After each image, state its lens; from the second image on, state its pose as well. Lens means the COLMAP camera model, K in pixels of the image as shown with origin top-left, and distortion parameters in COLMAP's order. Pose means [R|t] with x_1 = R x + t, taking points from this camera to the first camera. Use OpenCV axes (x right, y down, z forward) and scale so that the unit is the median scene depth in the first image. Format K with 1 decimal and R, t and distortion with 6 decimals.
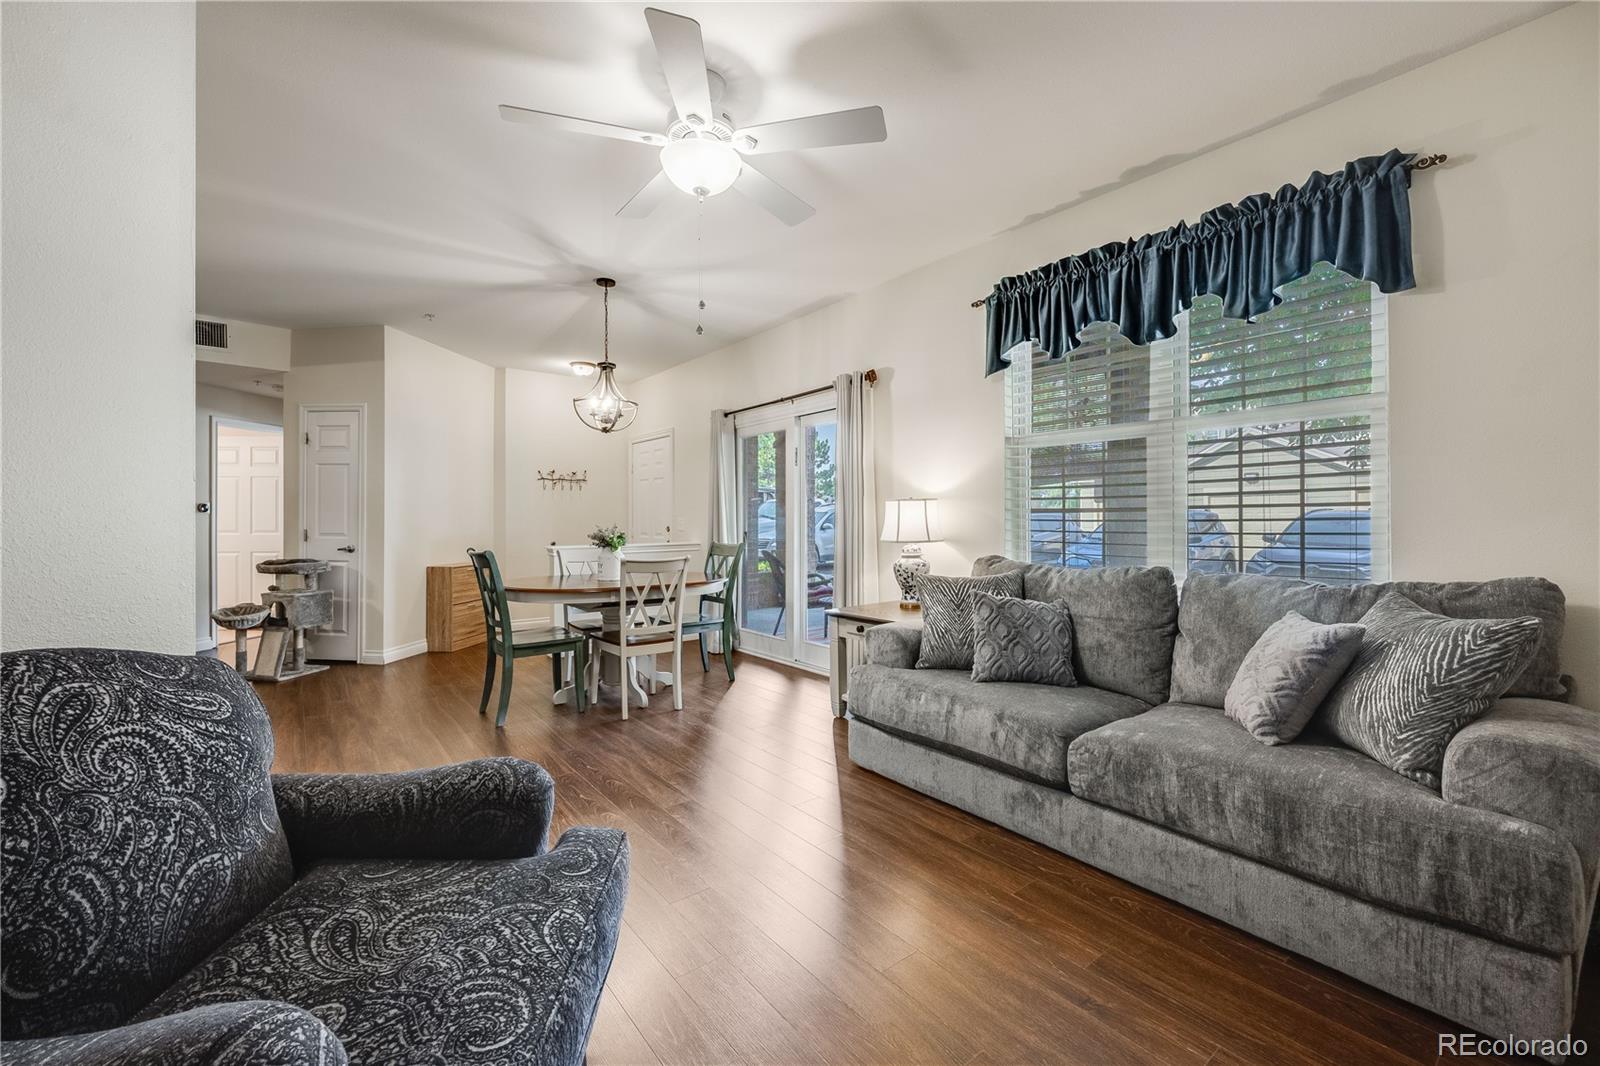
lens RADIAL K [[652.4, 0, 802.9], [0, 652.4, 502.1], [0, 0, 1]] dist [-0.001108, 0.000105]
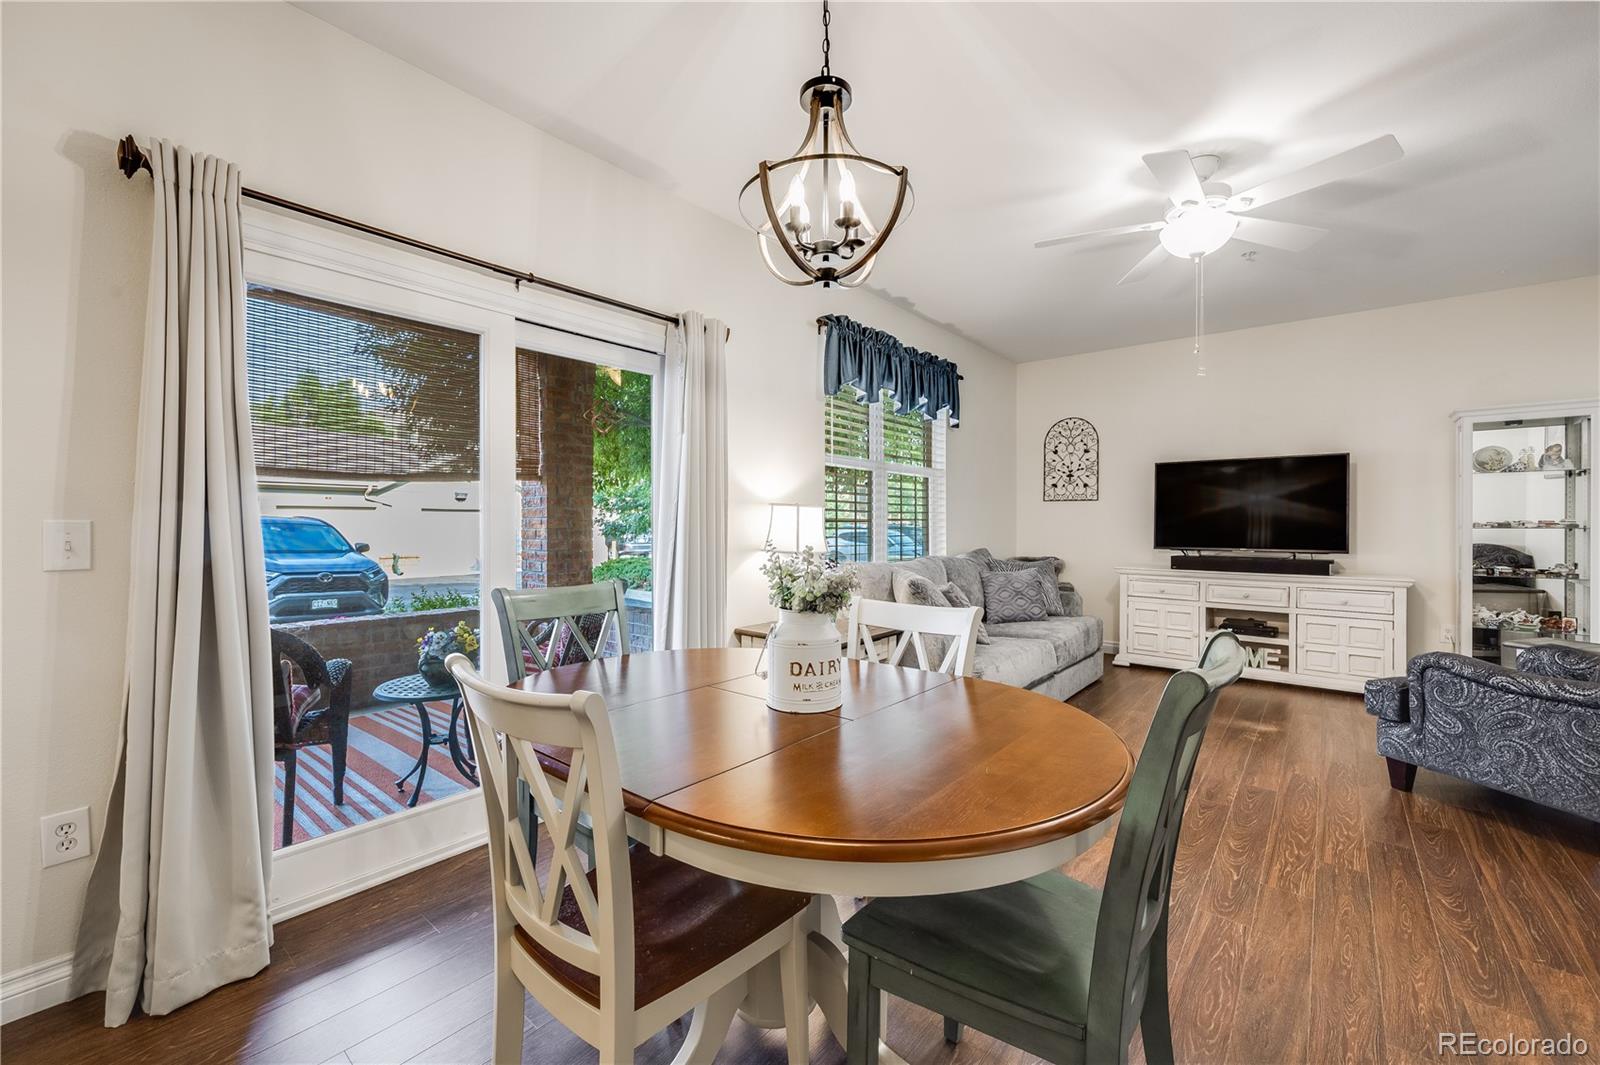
lens RADIAL K [[648.5, 0, 803.1], [0, 648.5, 516.7], [0, 0, 1]] dist [-0.001733, 0.000189]
pose [[-0.223558, 0.010840, 0.974630, -0.508276], [-0.025945, 0.999518, -0.017067, 0.019589], [-0.974345, -0.029102, -0.223169, 0.853396]]
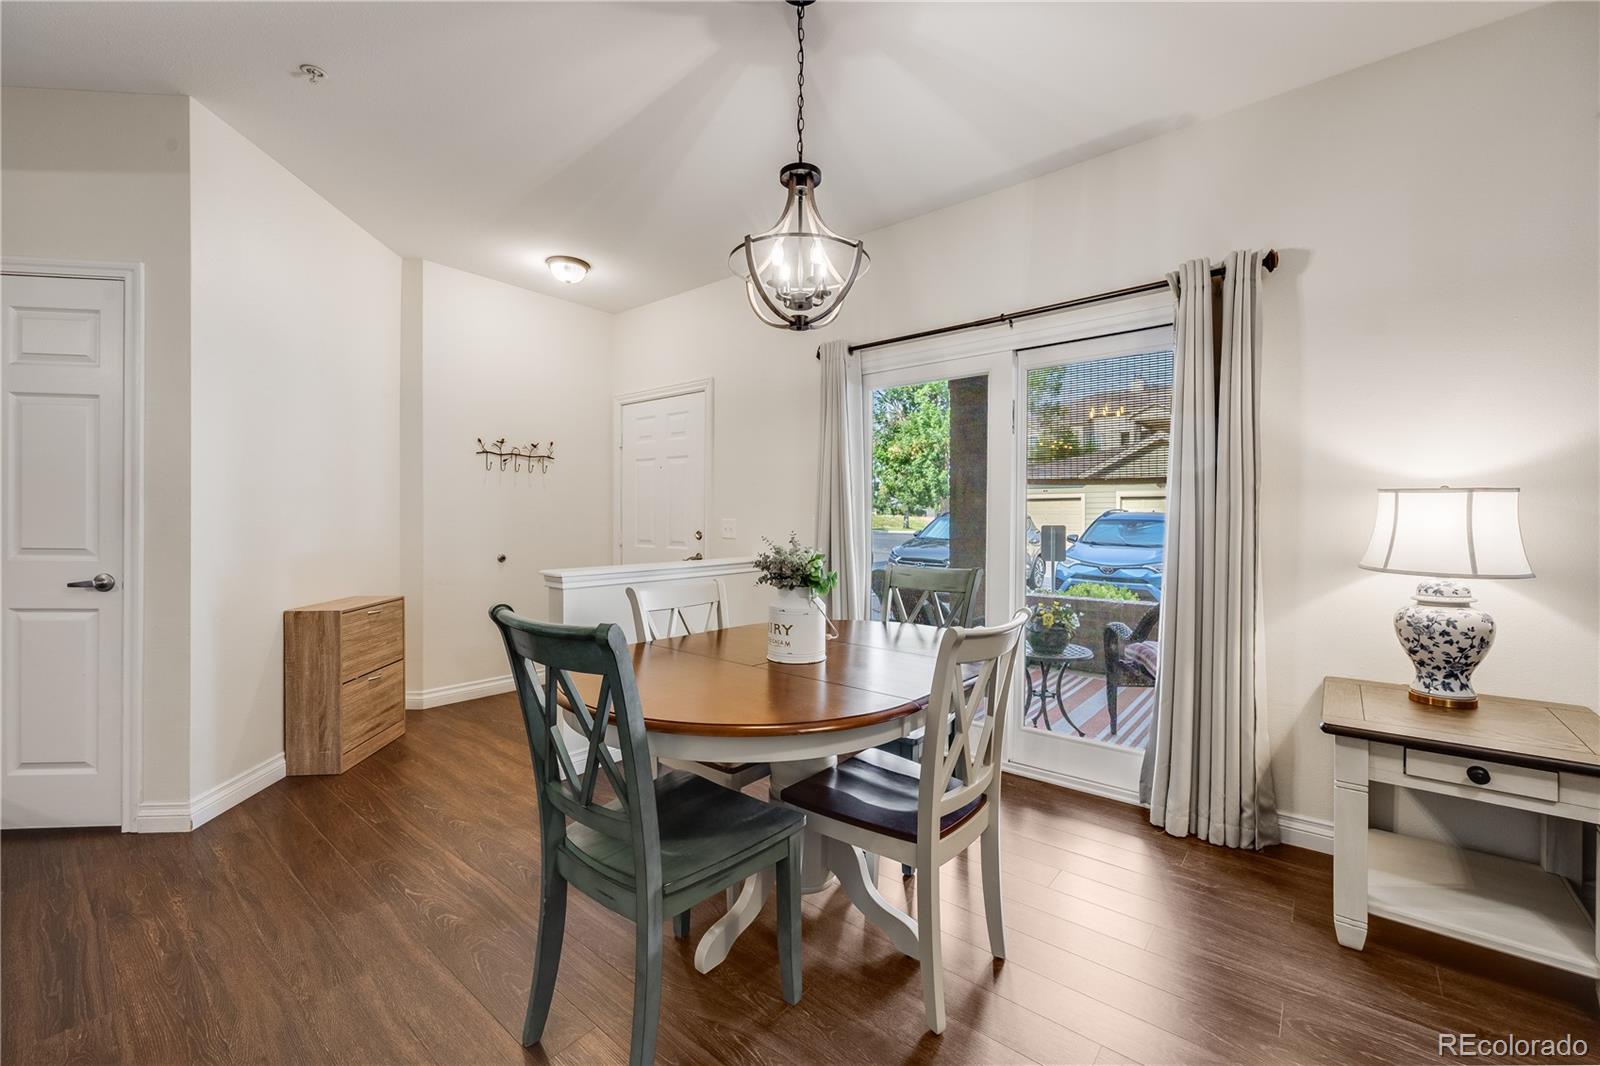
lens RADIAL K [[648.5, 0, 803.1], [0, 648.5, 517.2], [0, 0, 1]] dist [-0.001733, 0.000189]
pose [[0.976454, 0.009767, 0.215506, -0.308054], [-0.014648, 0.999671, 0.021064, 0.009566], [-0.215229, -0.023724, 0.976275, 0.445138]]
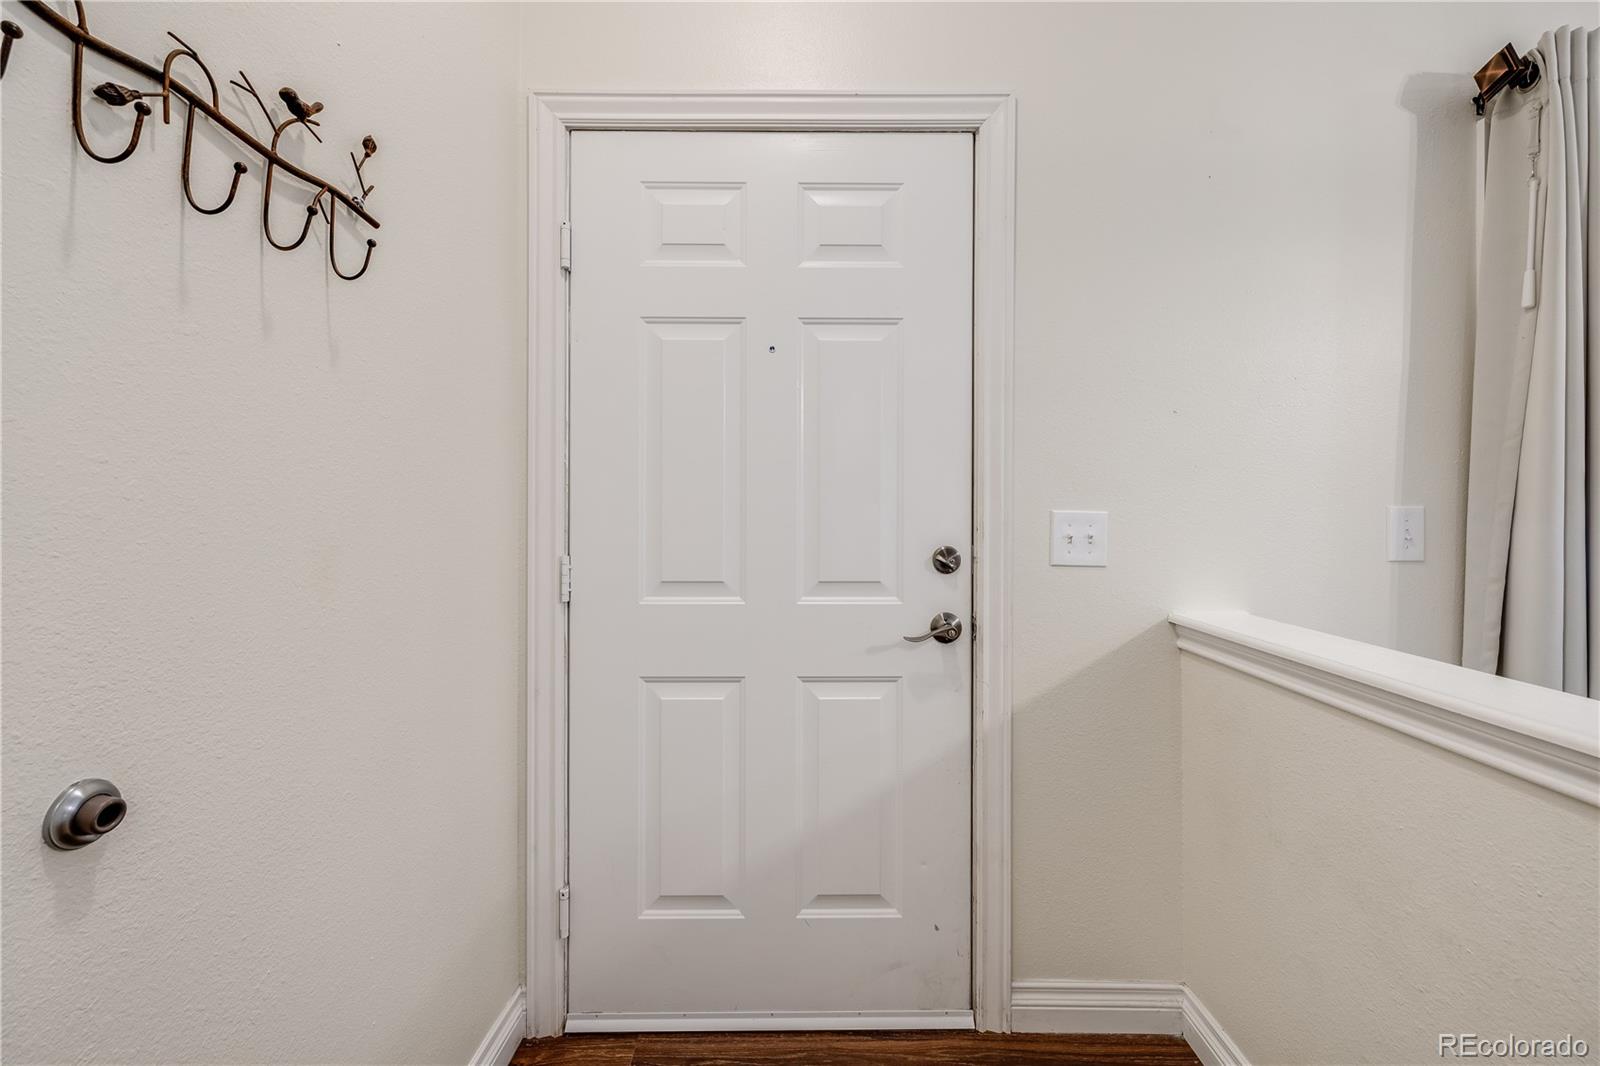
lens RADIAL K [[648.5, 0, 803.1], [0, 648.5, 517.2], [0, 0, 1]] dist [-0.001733, 0.000189]
pose [[0.624096, -0.000353, 0.781348, -0.513481], [-0.021571, 0.999611, 0.017681, 0.030177], [-0.781050, -0.027889, 0.623845, 1.149663]]
